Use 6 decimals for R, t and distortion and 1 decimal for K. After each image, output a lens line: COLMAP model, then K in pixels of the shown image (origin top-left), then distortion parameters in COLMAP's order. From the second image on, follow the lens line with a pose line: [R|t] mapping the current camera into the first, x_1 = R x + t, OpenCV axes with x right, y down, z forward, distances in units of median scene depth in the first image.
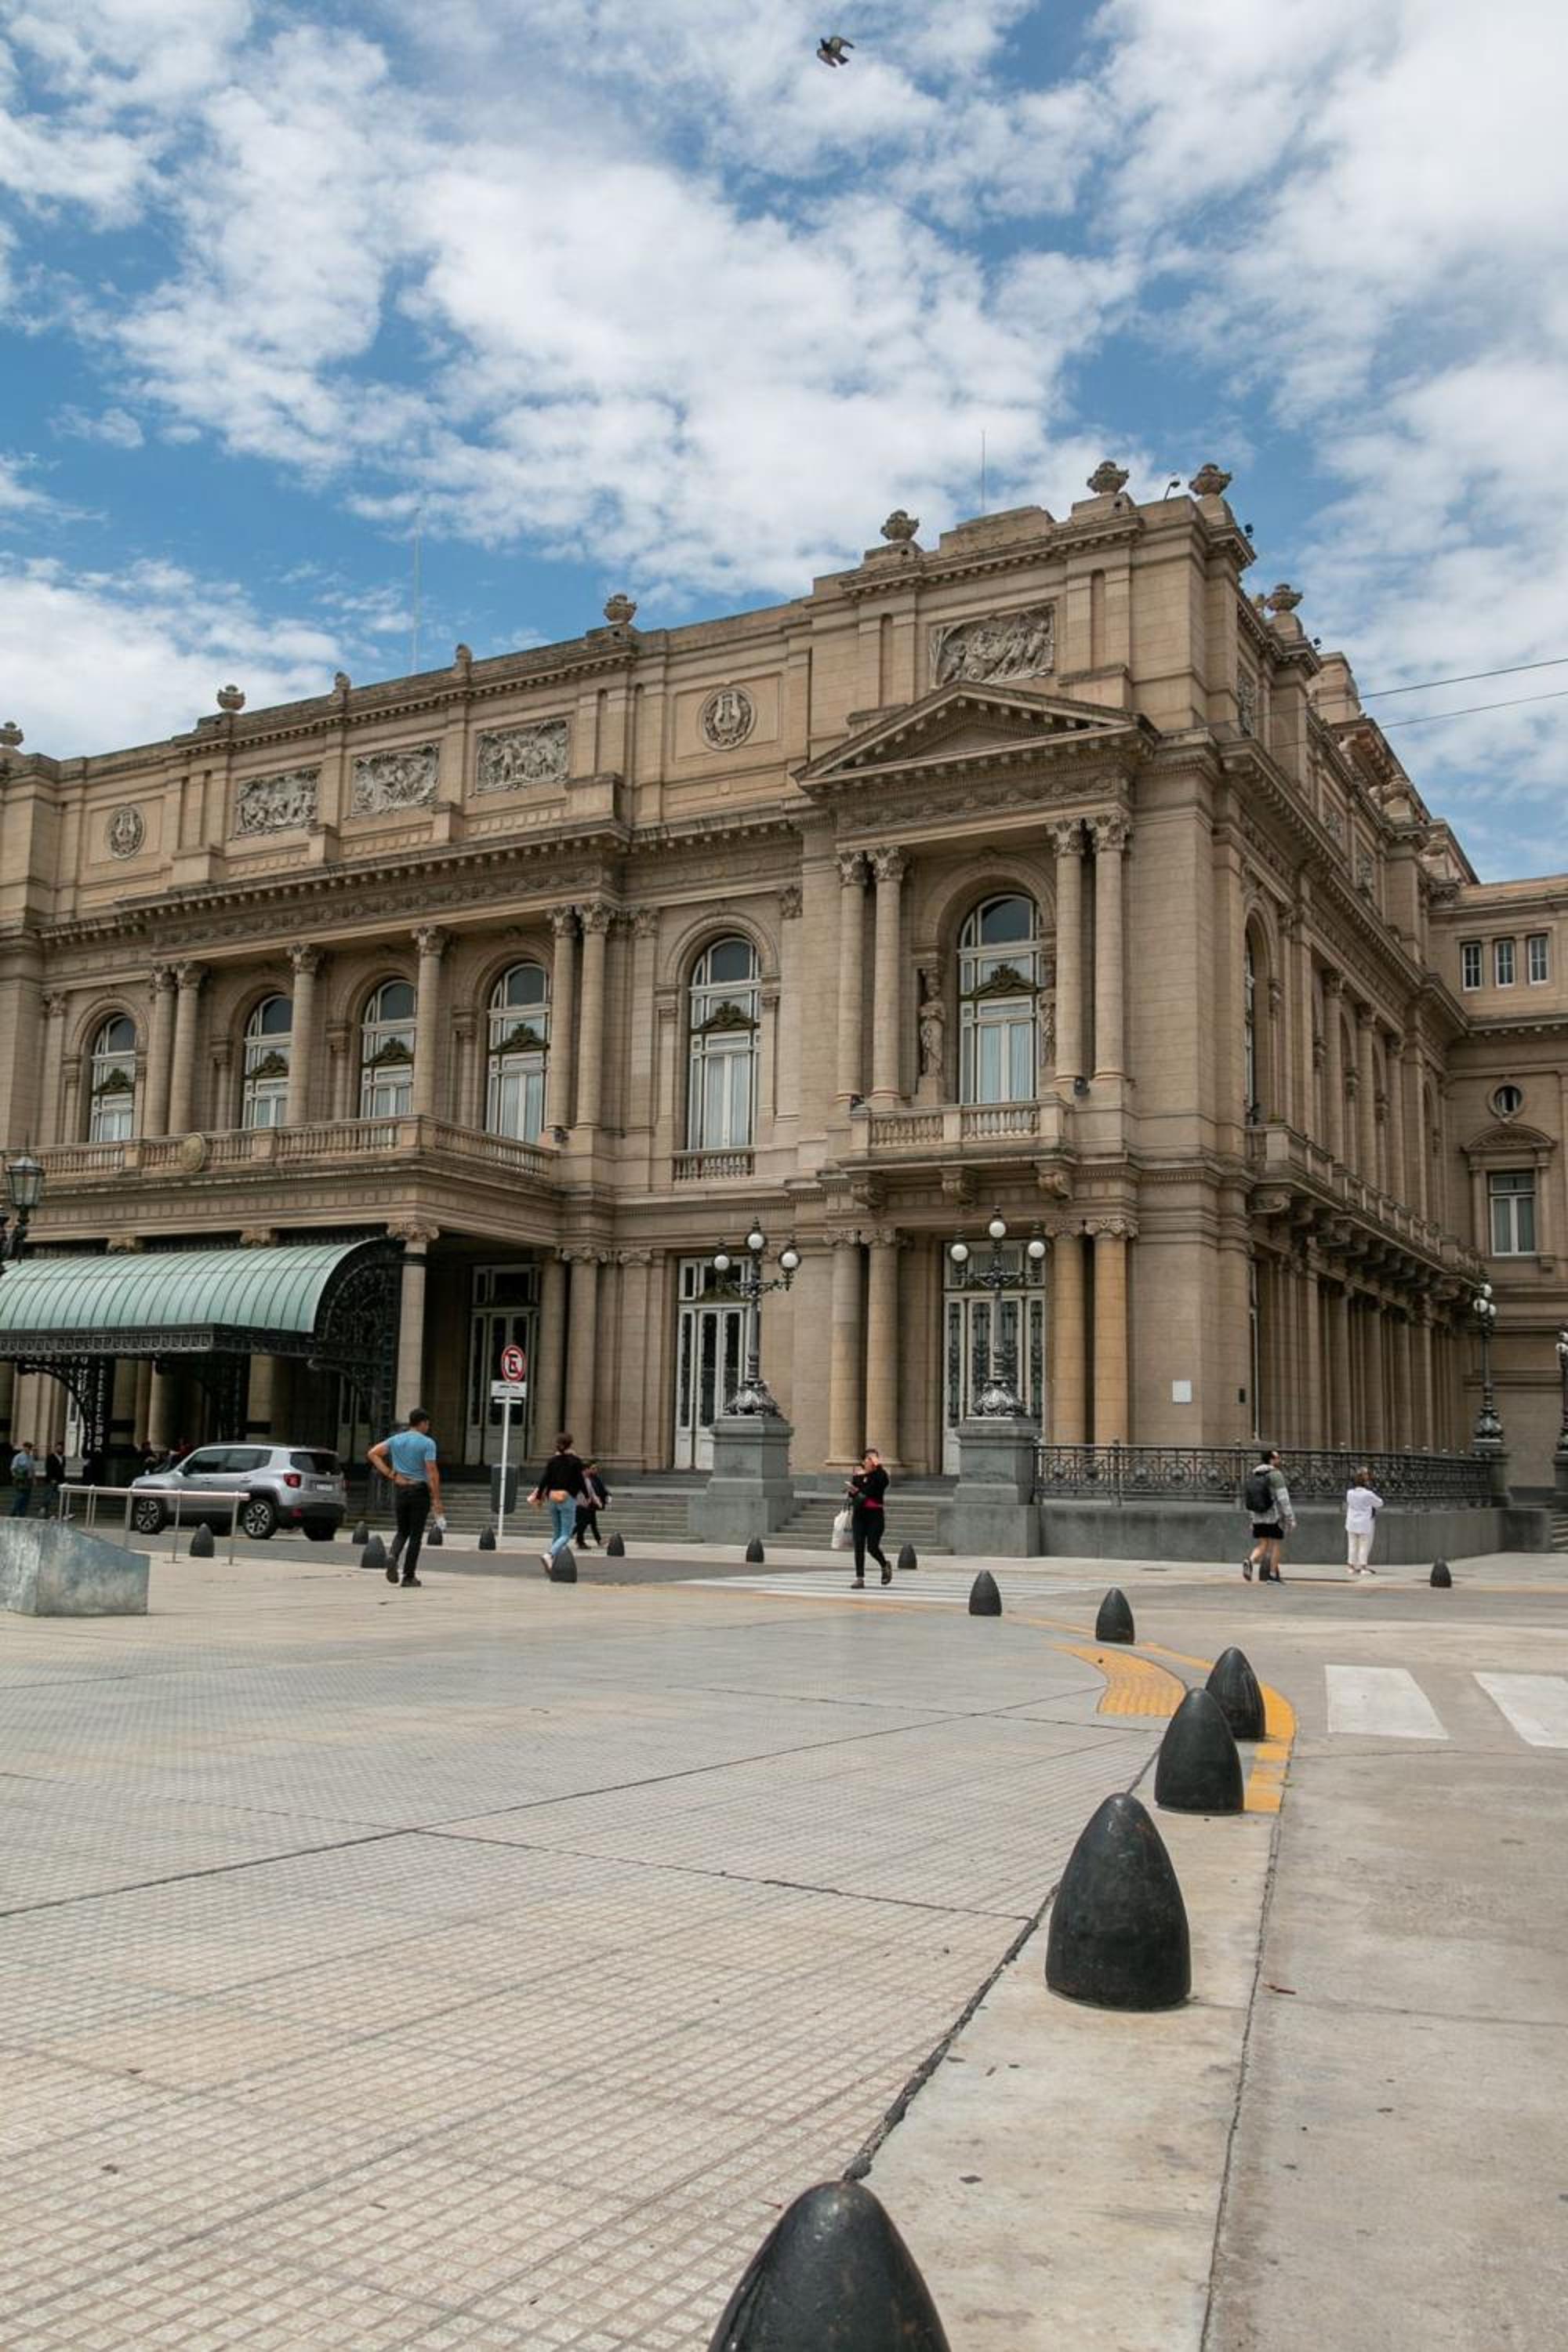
lens RADIAL K [[1891.9, 0, 792.8], [0, 1891.9, 1194.6], [0, 0, 1]] dist [0.005359, -0.006084]
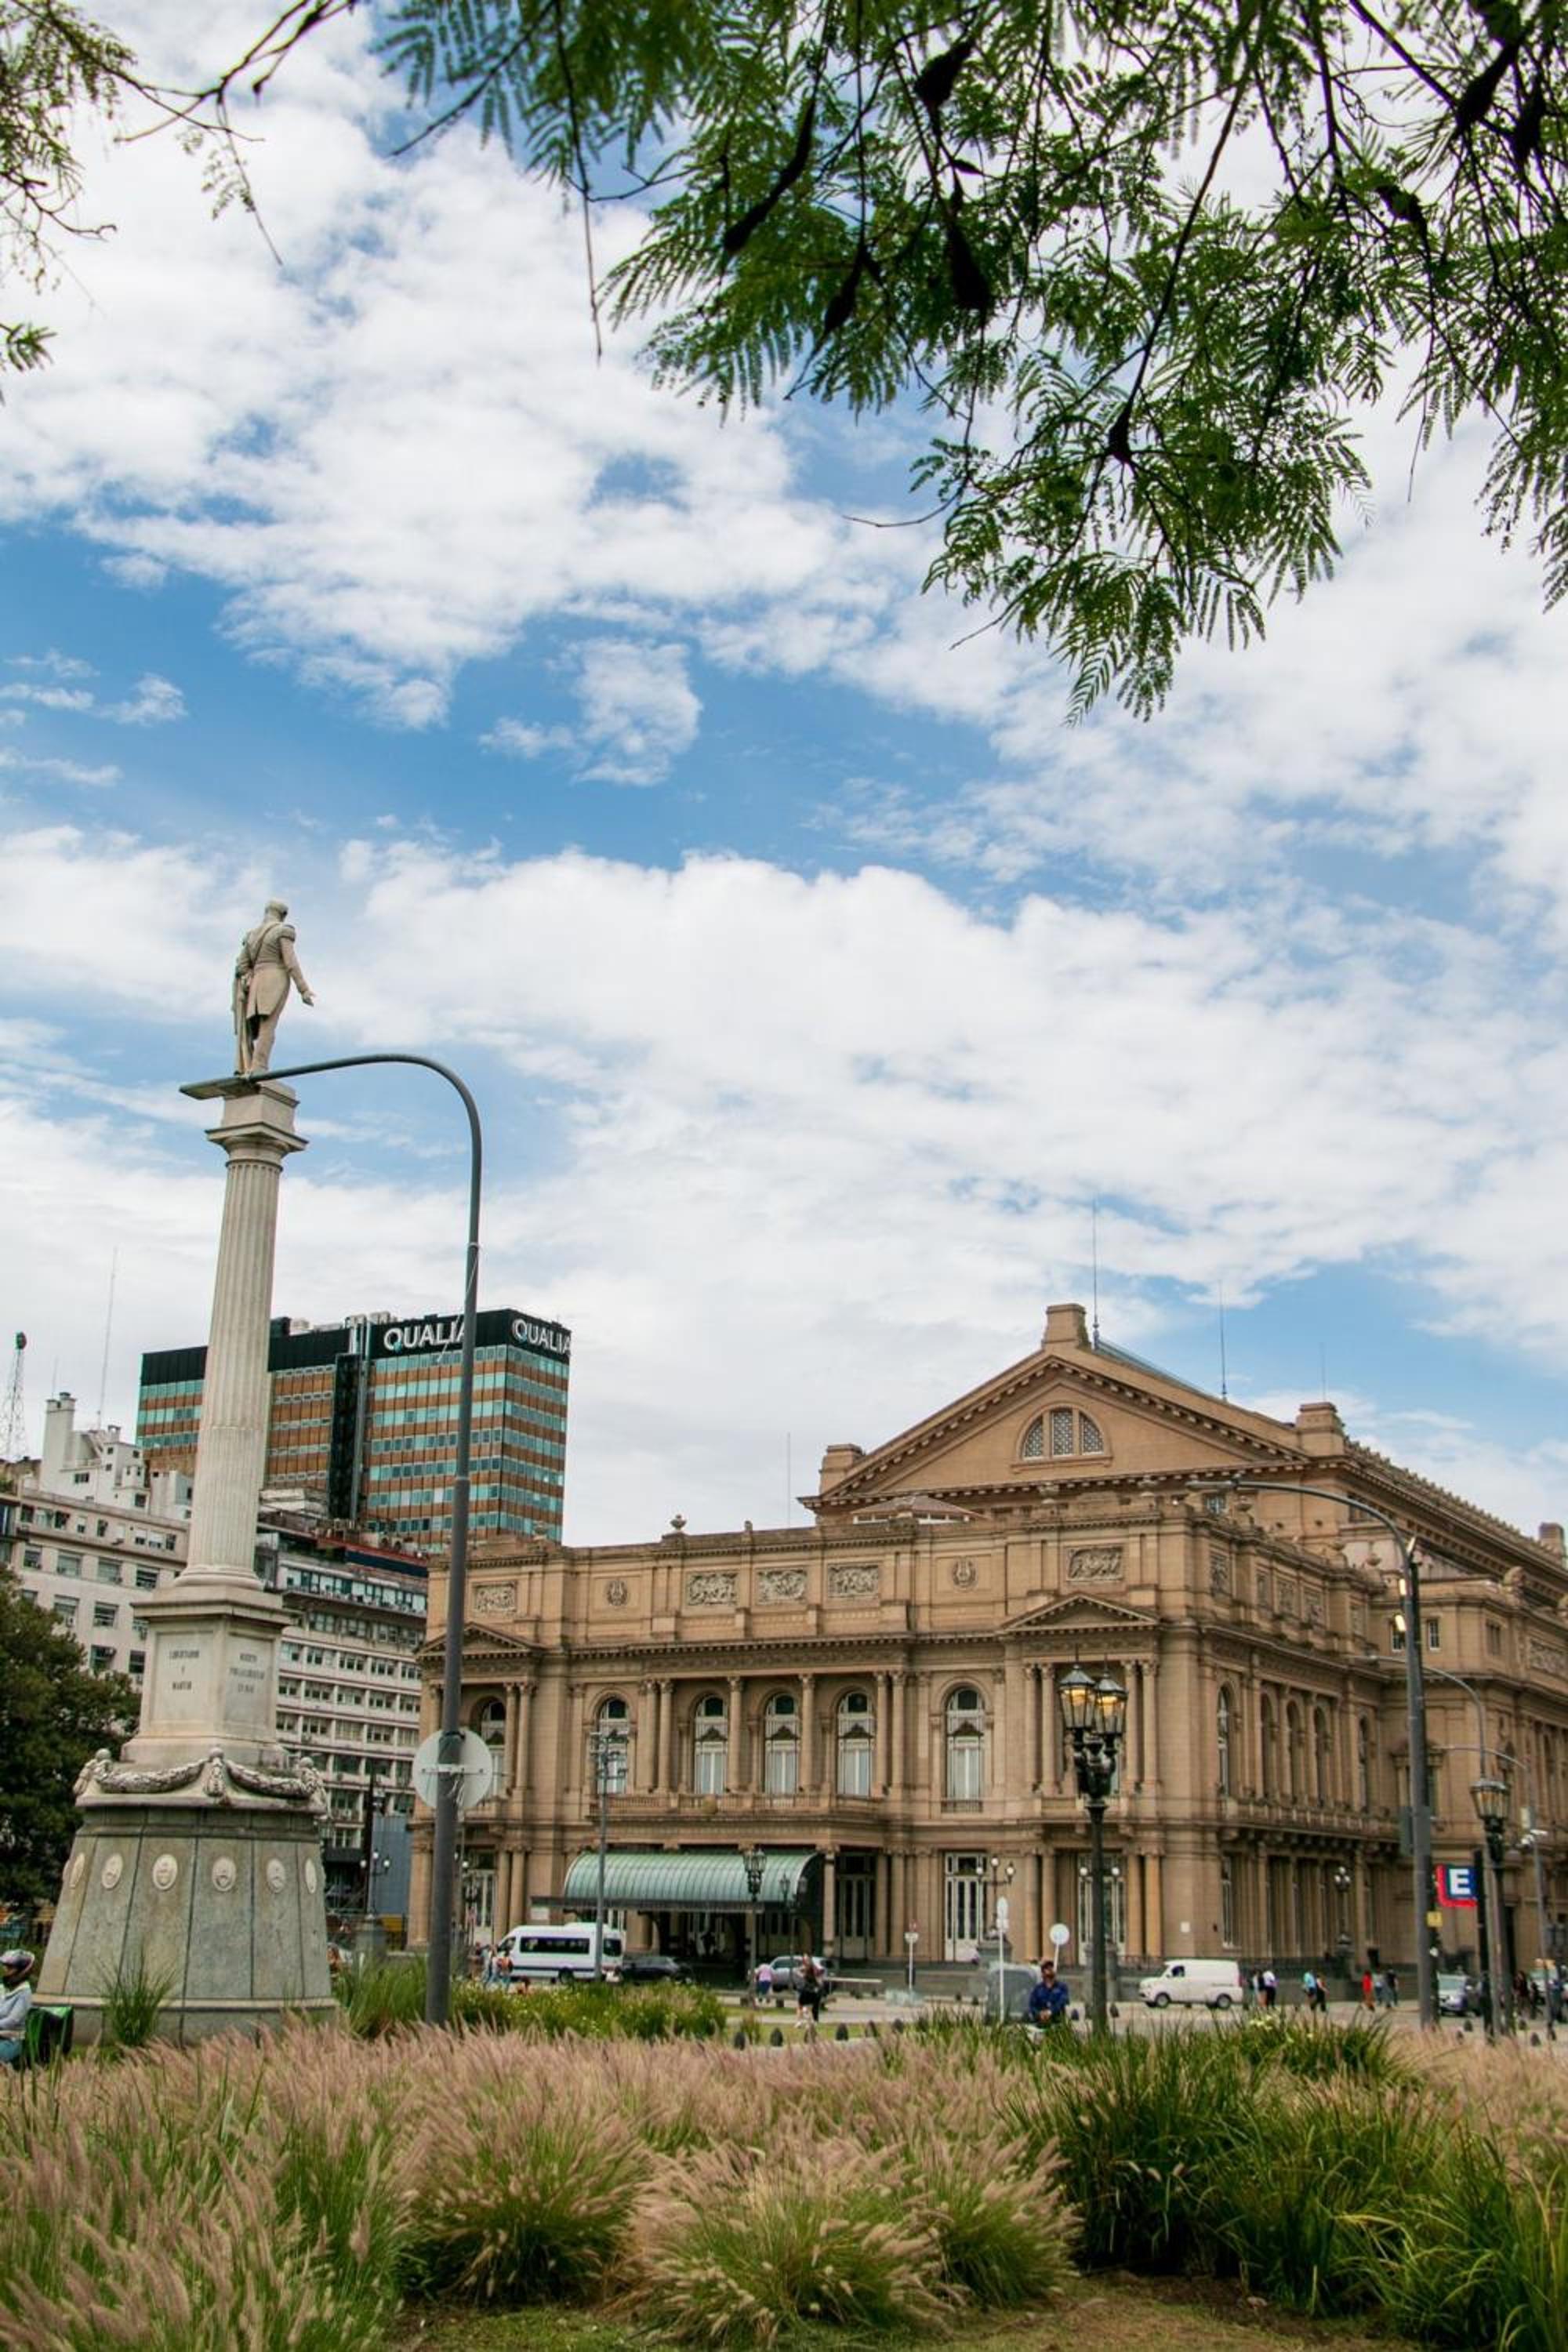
lens RADIAL K [[2486.4, 0, 750.1], [0, 2486.4, 1166.6], [0, 0, 1]] dist [-0.057170, 0.000000]
pose [[0.998716, -0.012539, -0.049078, -0.126353], [0.004972, 0.988466, -0.151363, -0.283917], [0.050410, 0.150925, 0.987259, -1.675998]]
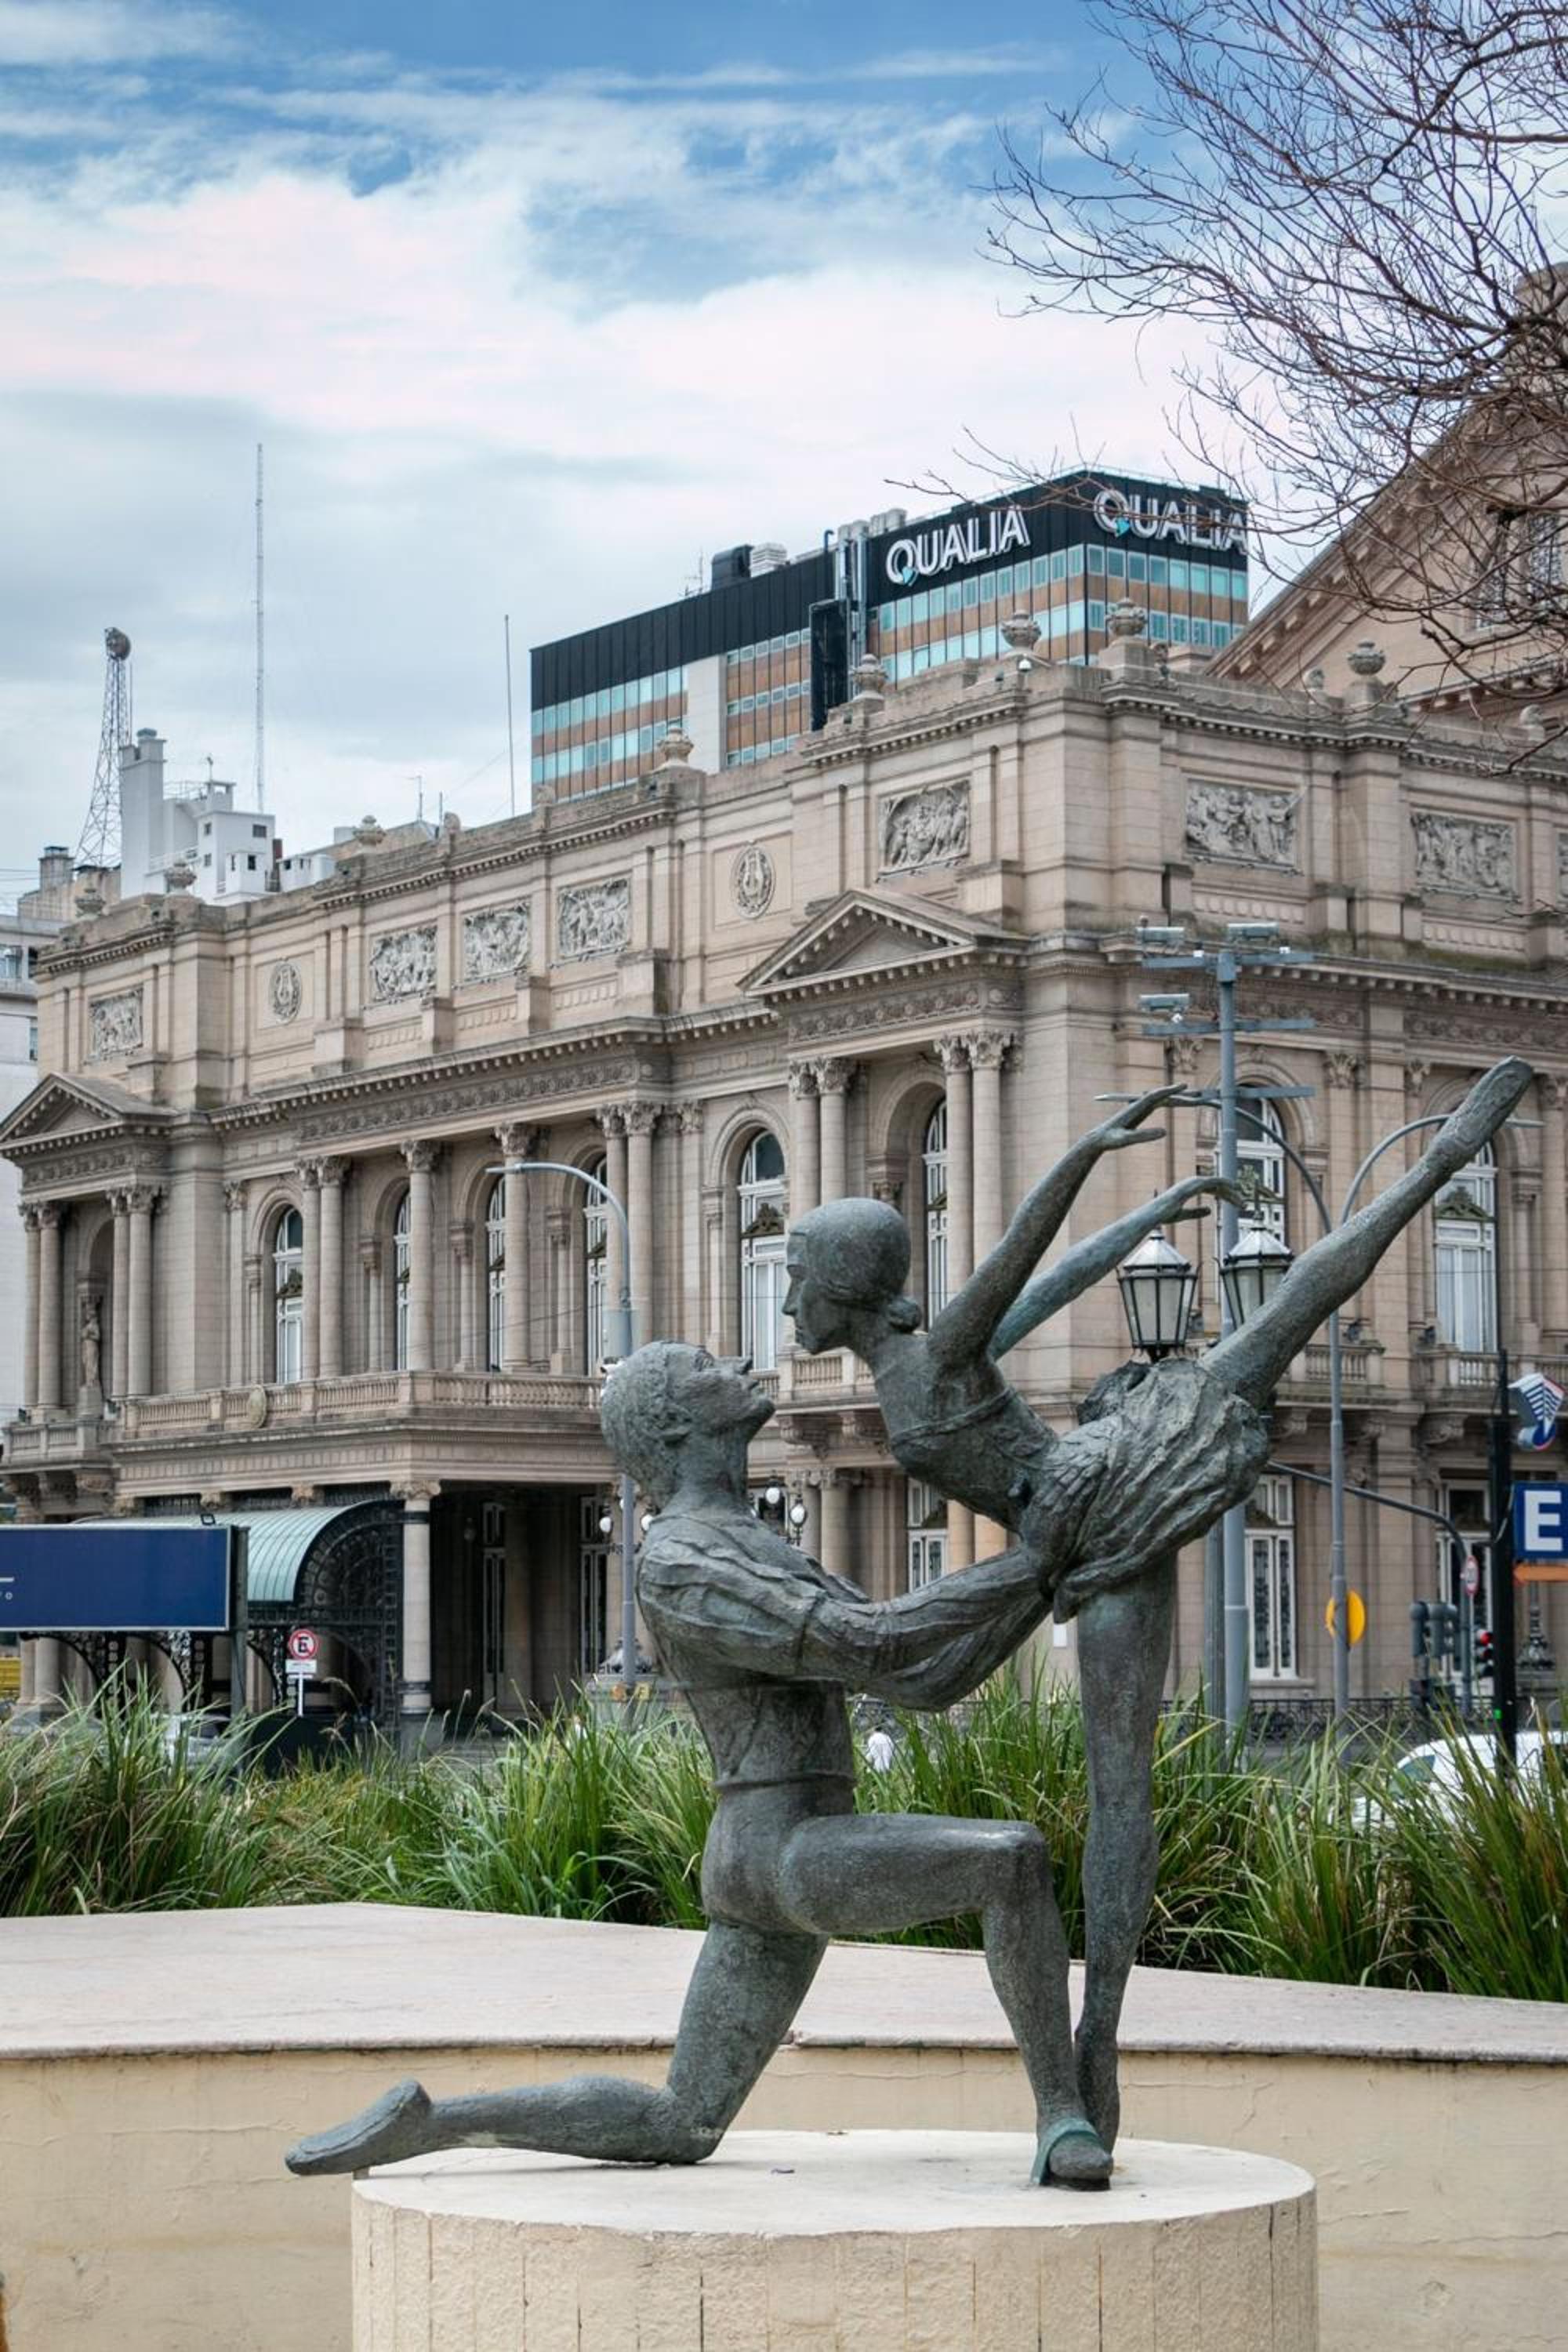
lens RADIAL K [[4599.2, 0, 717.0], [0, 4599.2, 1200.4], [0, 0, 1]] dist [0.039092, 0.000000]
pose [[0.889768, -0.065849, -0.451638, 0.927147], [0.084004, 0.996260, 0.020241, -0.148383], [0.448616, -0.055950, 0.891972, -0.958377]]
